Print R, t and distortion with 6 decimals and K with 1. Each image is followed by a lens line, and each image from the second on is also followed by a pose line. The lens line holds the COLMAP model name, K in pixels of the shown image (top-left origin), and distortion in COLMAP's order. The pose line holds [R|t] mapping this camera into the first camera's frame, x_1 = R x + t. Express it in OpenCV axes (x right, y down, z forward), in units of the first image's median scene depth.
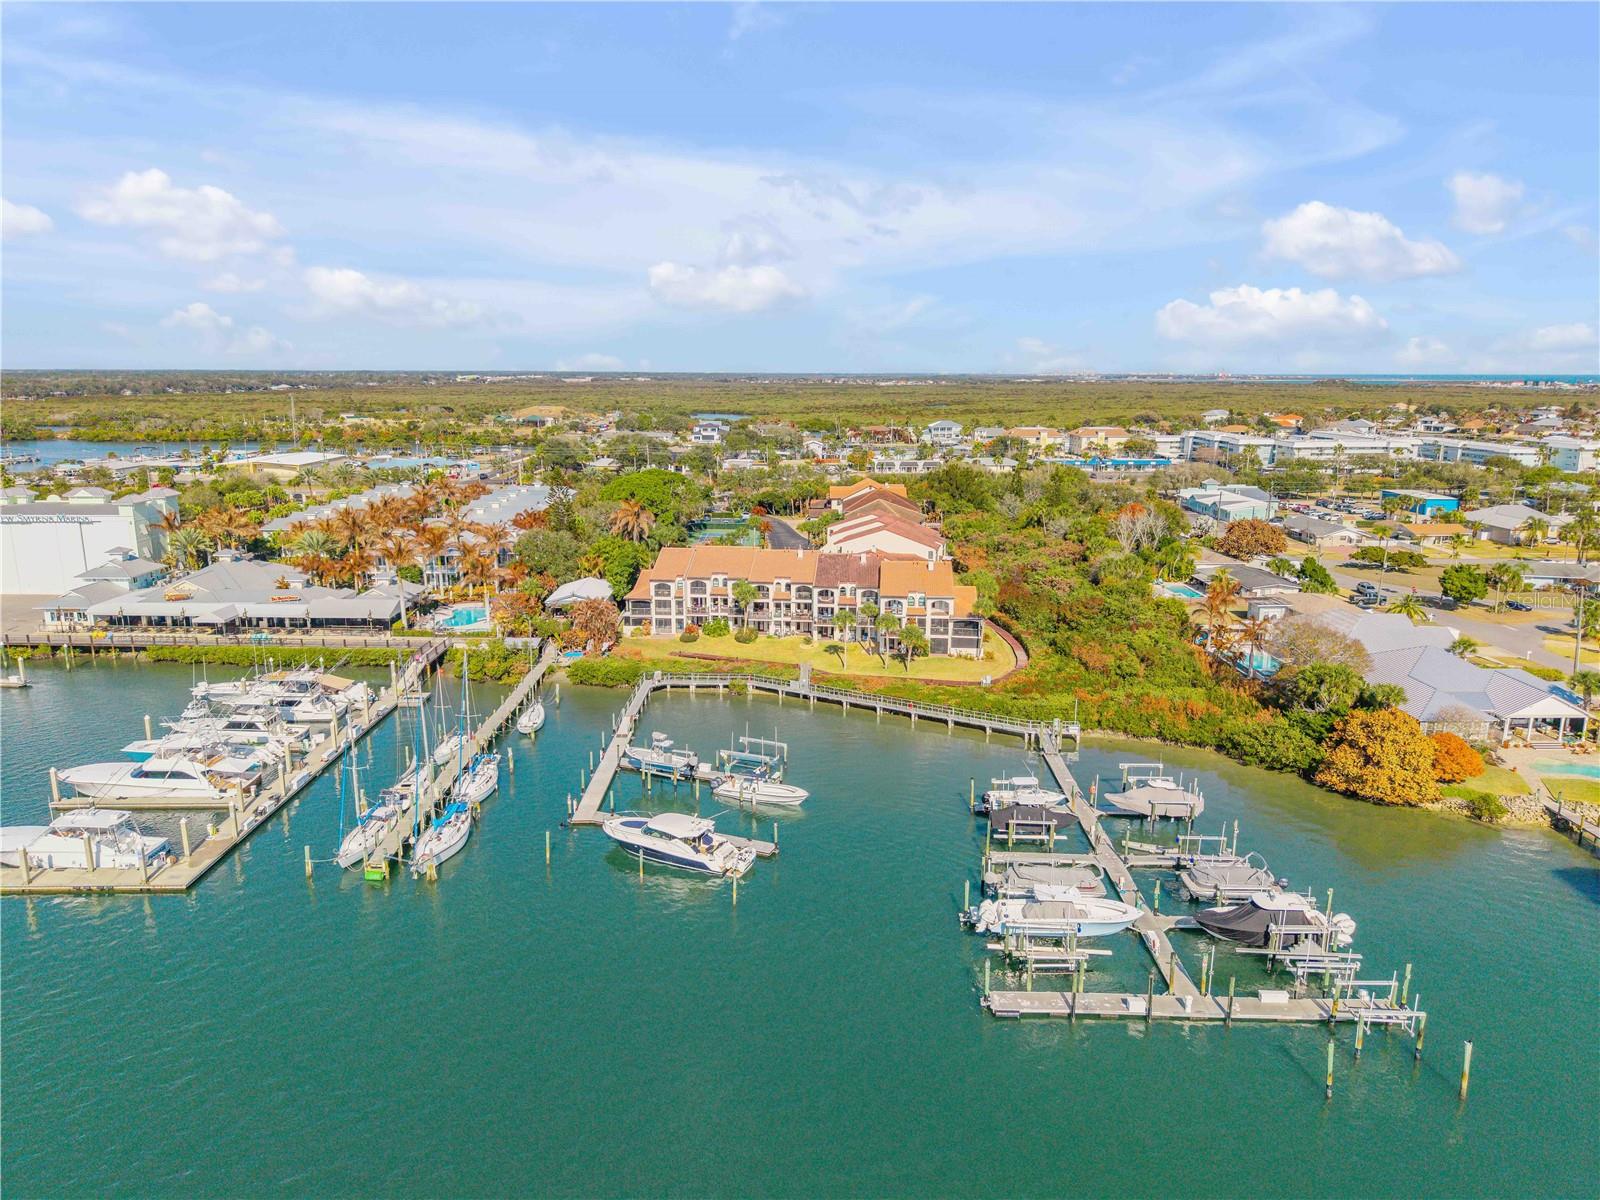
lens RADIAL K [[1068.7, 0, 800.0], [0, 1068.7, 600.0], [0, 0, 1]] dist [0.044424, -0.042263]
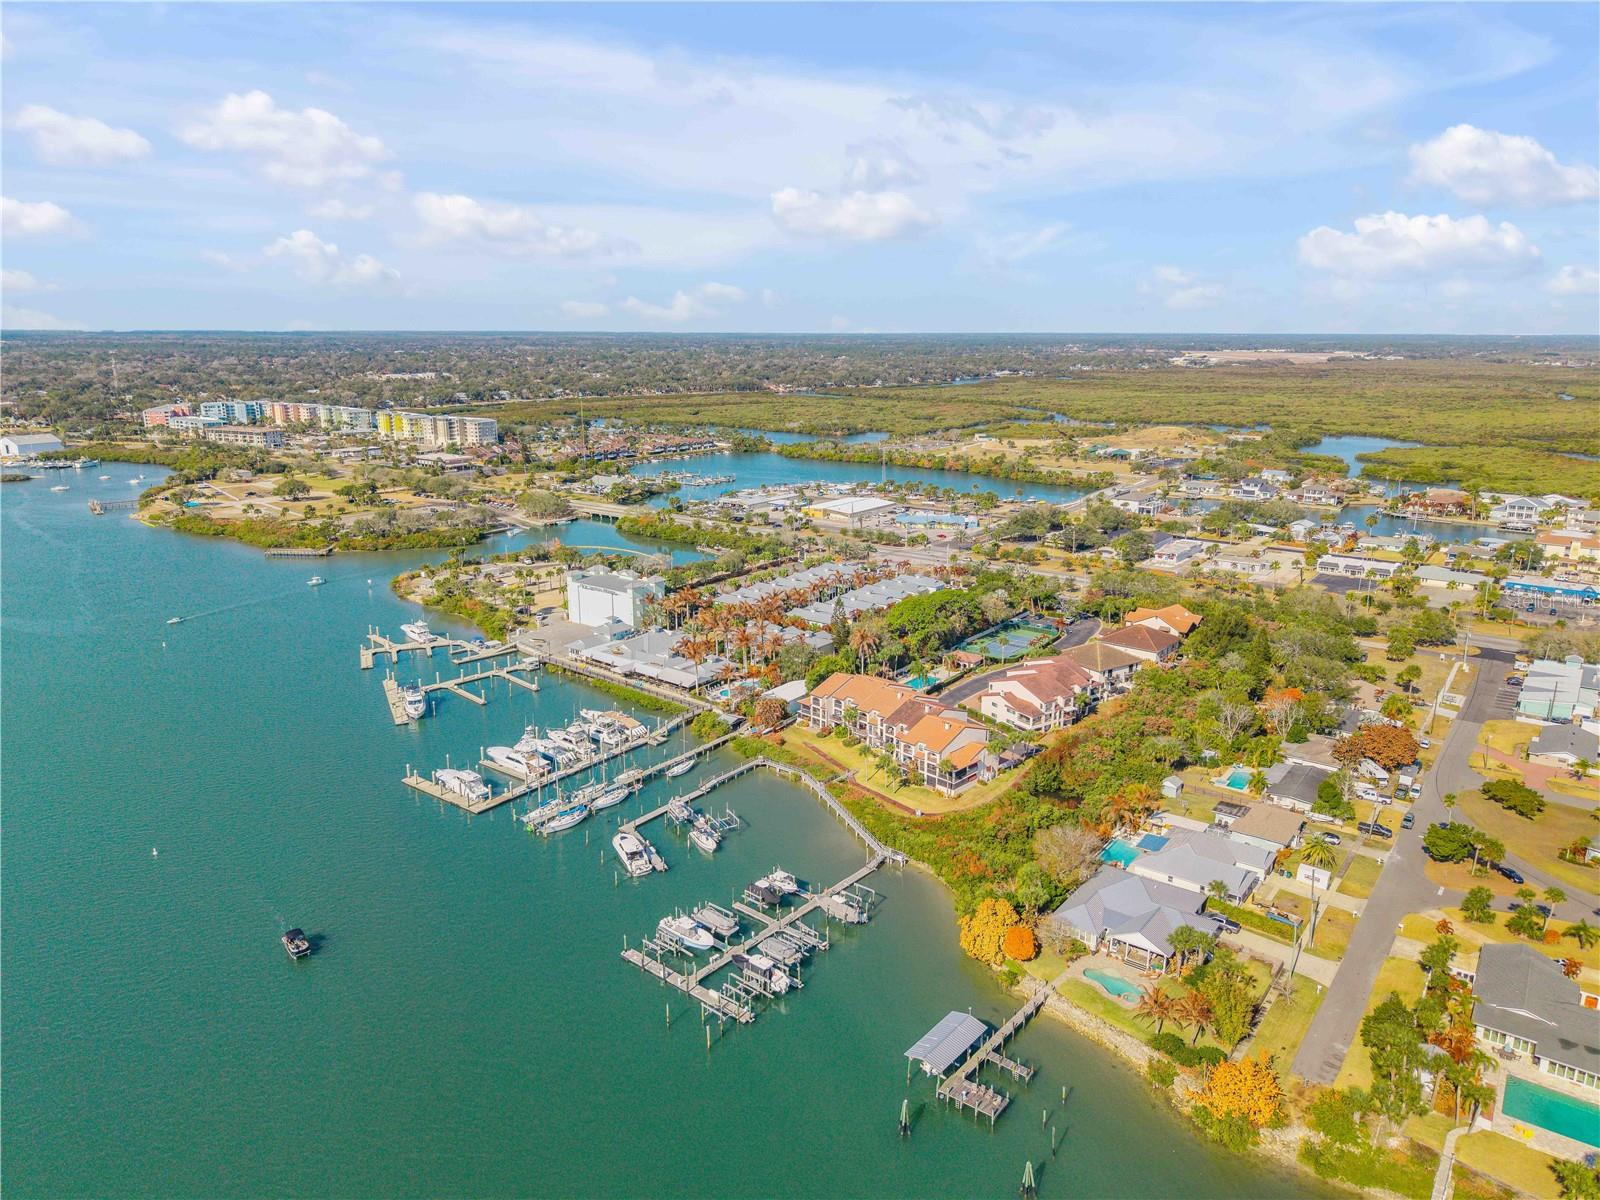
lens RADIAL K [[1075.2, 0, 800.0], [0, 1075.2, 600.0], [0, 0, 1]] dist [0.034712, -0.038704]
pose [[0.784422, 0.150327, -0.601733, 0.988669], [-0.128773, 0.988516, 0.079086, -0.352463], [0.606712, 0.015450, 0.794772, -0.378734]]
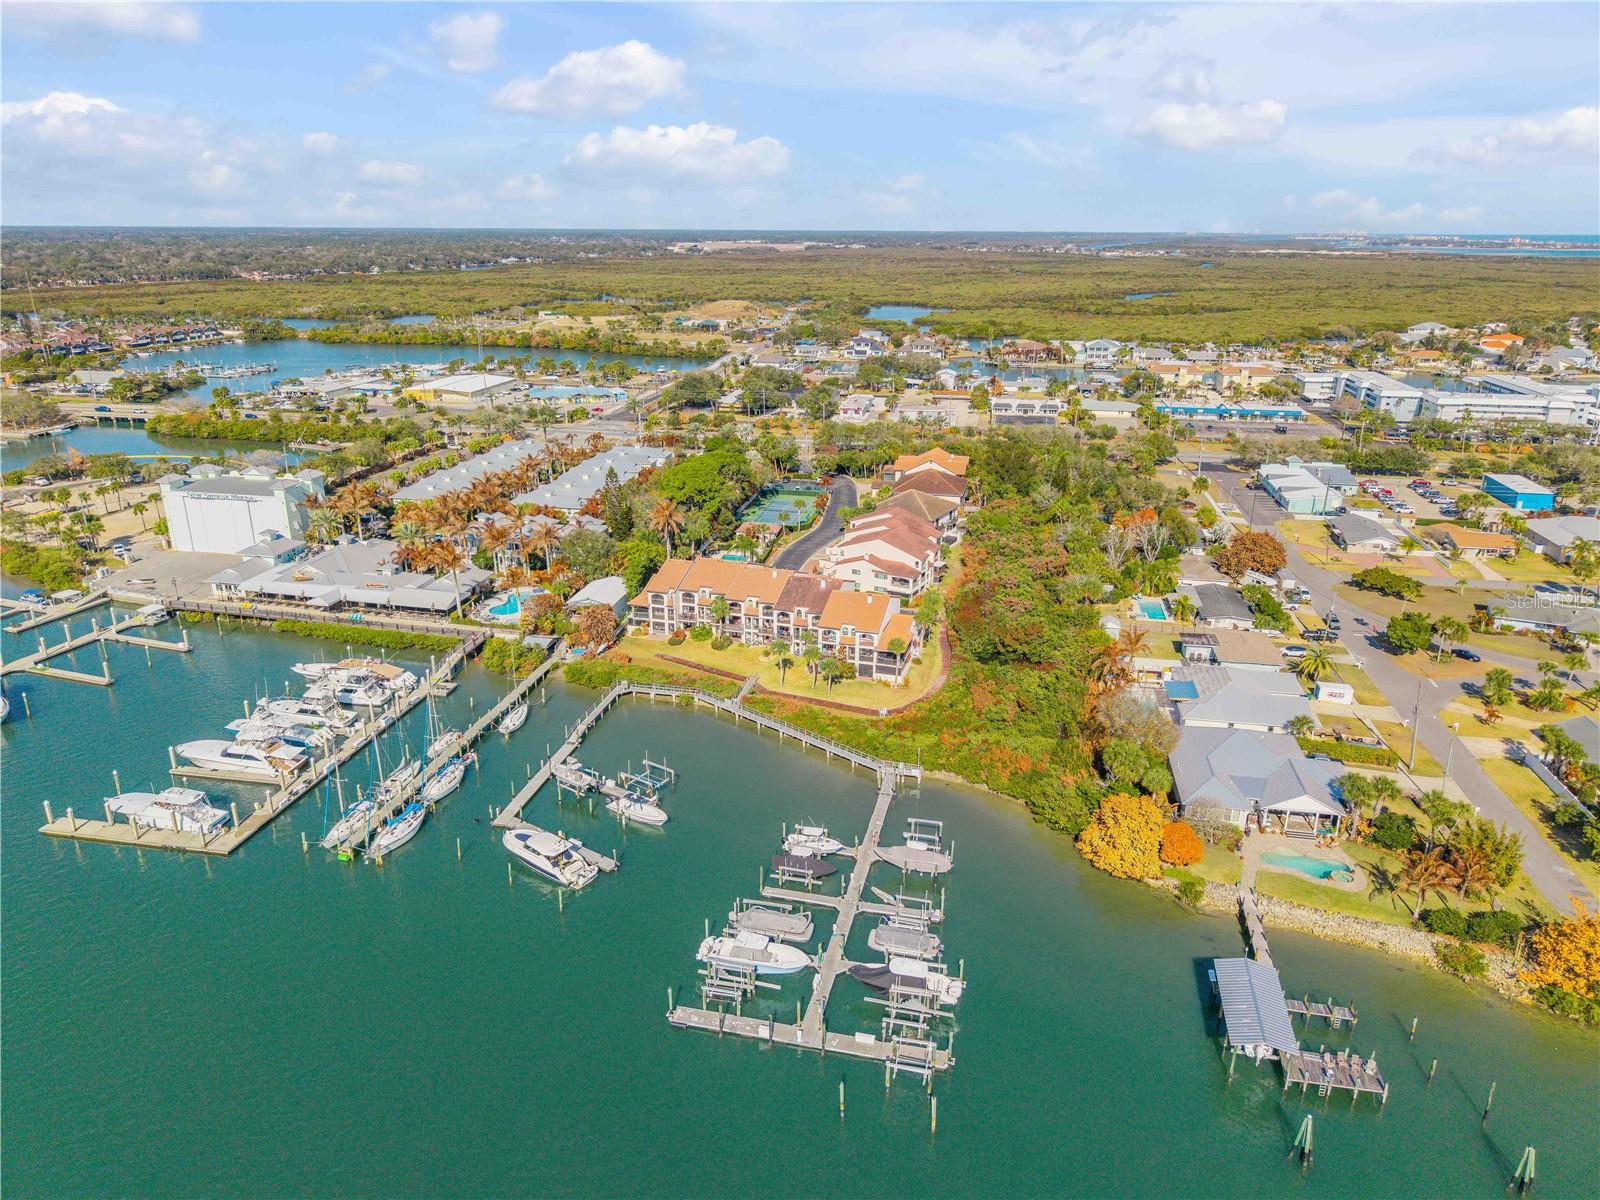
lens RADIAL K [[1075.2, 0, 800.0], [0, 1075.2, 600.0], [0, 0, 1]] dist [0.034712, -0.038704]
pose [[0.979197, 0.067764, -0.191262, 0.320599], [-0.043809, 0.990959, 0.126810, -0.208053], [0.198126, -0.115793, 0.973313, -0.182820]]
